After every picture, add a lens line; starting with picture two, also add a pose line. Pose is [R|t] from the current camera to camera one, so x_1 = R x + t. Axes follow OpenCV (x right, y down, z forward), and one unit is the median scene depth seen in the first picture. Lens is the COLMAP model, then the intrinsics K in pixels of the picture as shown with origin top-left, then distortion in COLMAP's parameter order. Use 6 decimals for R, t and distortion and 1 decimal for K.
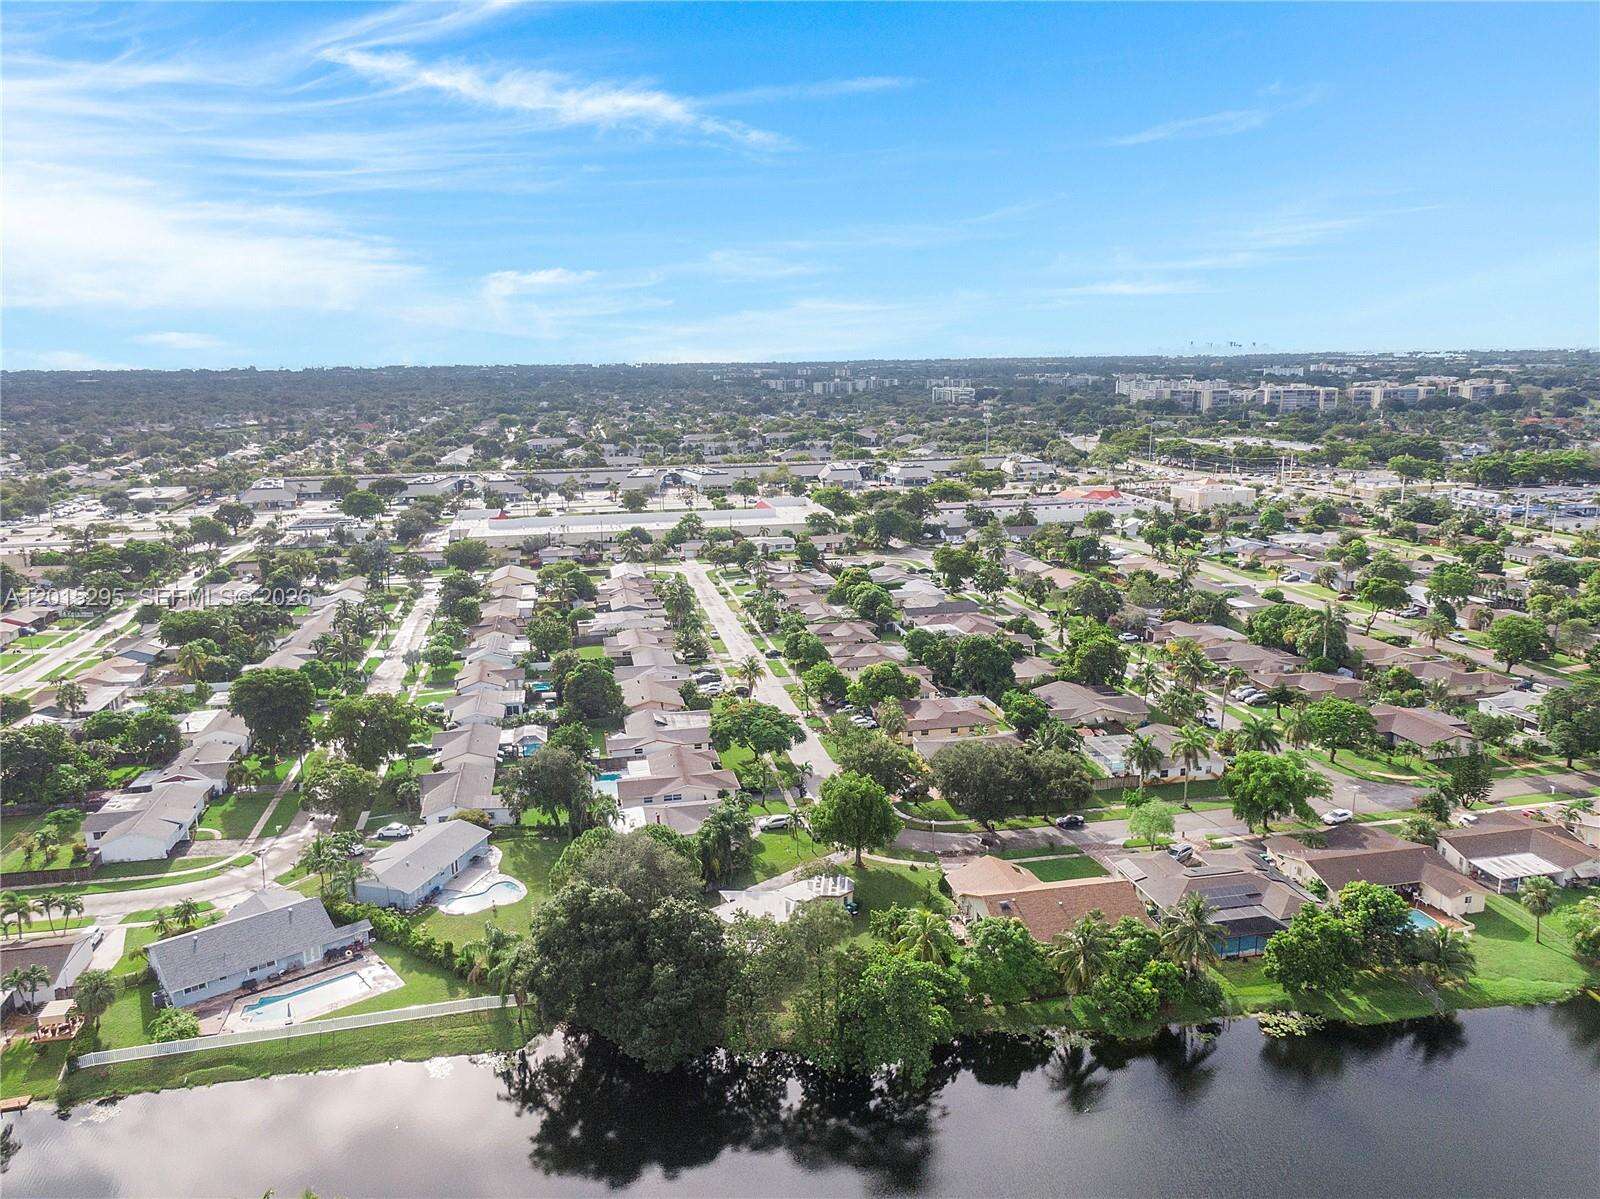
lens RADIAL K [[1146.2, 0, 800.0], [0, 1146.2, 599.5], [0, 0, 1]] dist [0.054909, -0.091644]
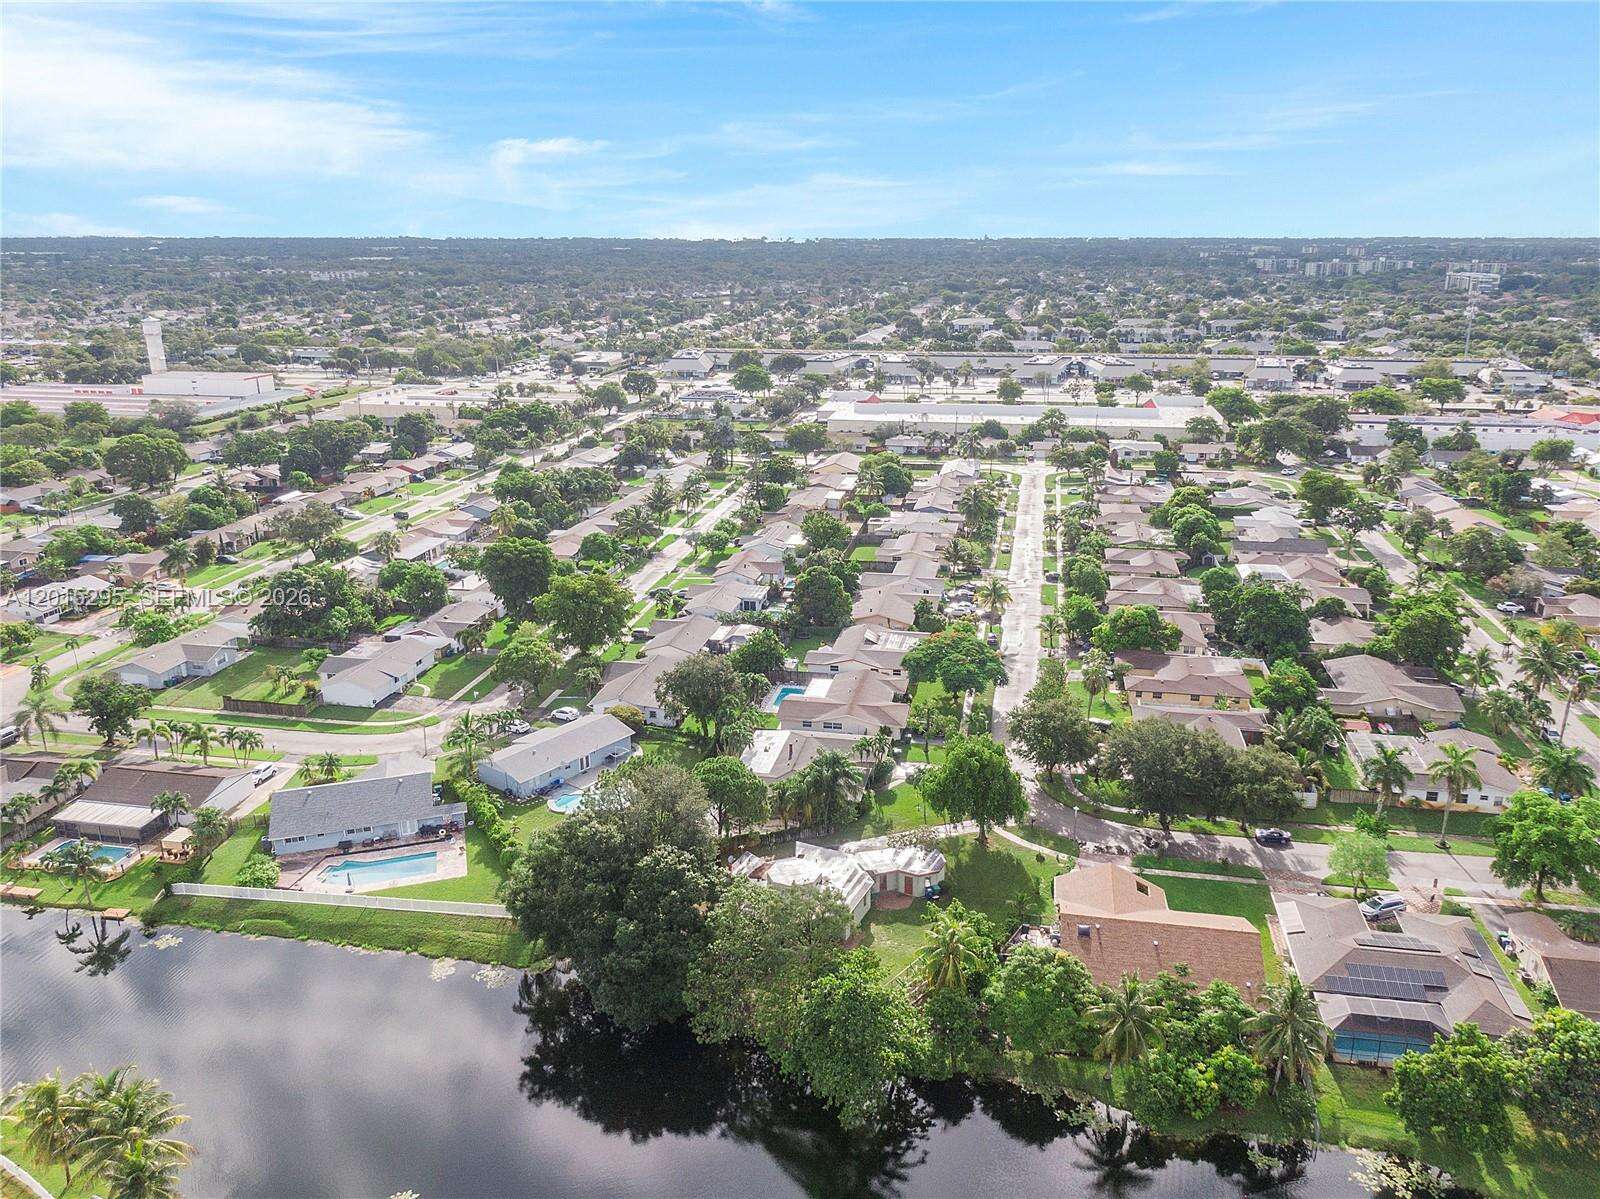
lens RADIAL K [[1178.7, 0, 826.8], [0, 1178.7, 554.5], [0, 0, 1]] dist [0.049677, -0.087588]
pose [[0.927813, 0.108620, -0.356882, 0.167478], [-0.087226, 0.993319, 0.075557, -0.029079], [0.362704, -0.038973, 0.931089, 0.094236]]
